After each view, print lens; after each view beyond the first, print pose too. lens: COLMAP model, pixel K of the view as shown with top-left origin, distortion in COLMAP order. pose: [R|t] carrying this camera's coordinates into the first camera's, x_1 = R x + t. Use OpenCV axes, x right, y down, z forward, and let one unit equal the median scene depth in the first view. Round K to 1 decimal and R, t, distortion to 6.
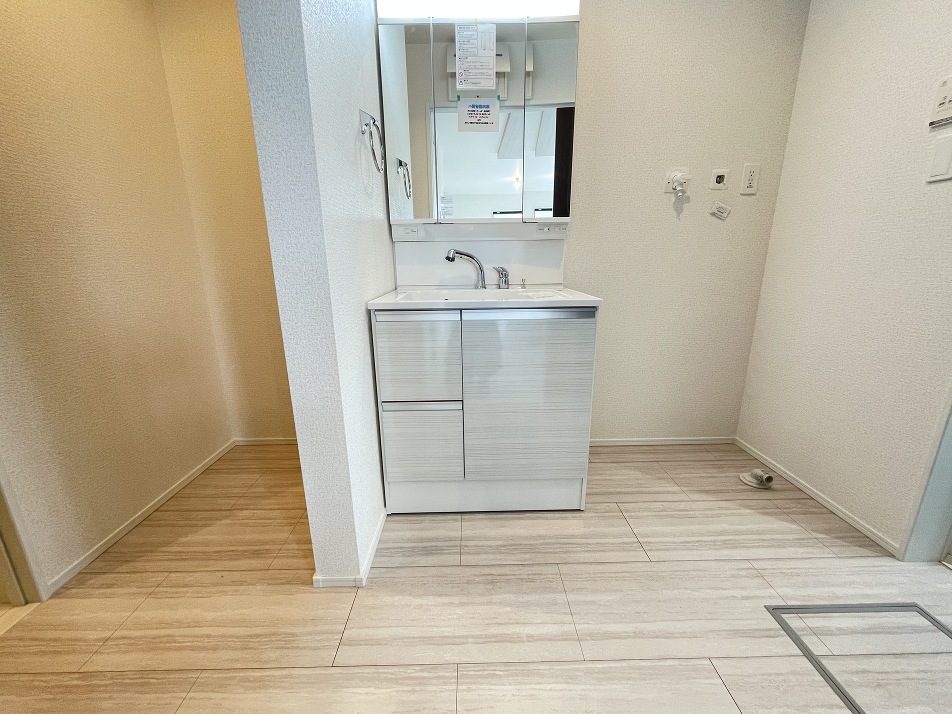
lens RADIAL K [[381.6, 0, 474.0], [0, 381.6, 362.1], [0, 0, 1]] dist [-0.001832, -0.000194]
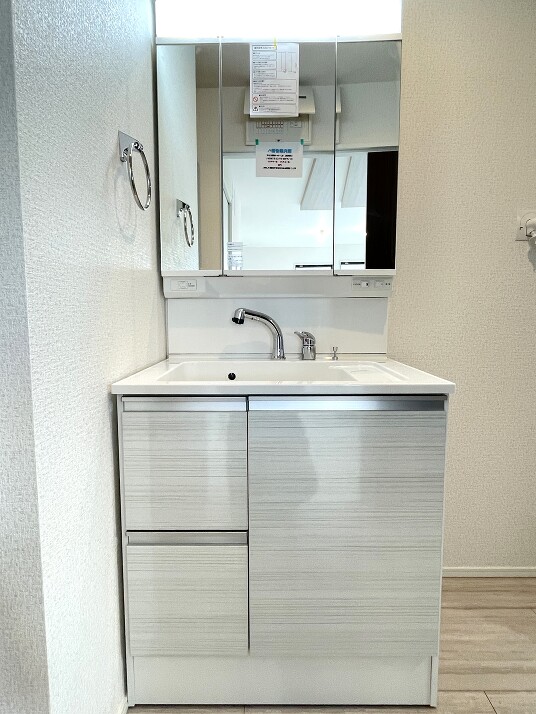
lens RADIAL K [[416.0, 0, 267.2], [0, 416.0, 354.4], [0, 0, 1]] dist [0.000618, 0.001221]
pose [[0.999758, 0.011597, -0.018677, 0.011702], [-0.014501, 0.986389, -0.163791, -0.070191], [0.016523, 0.164022, 0.986318, 0.196921]]
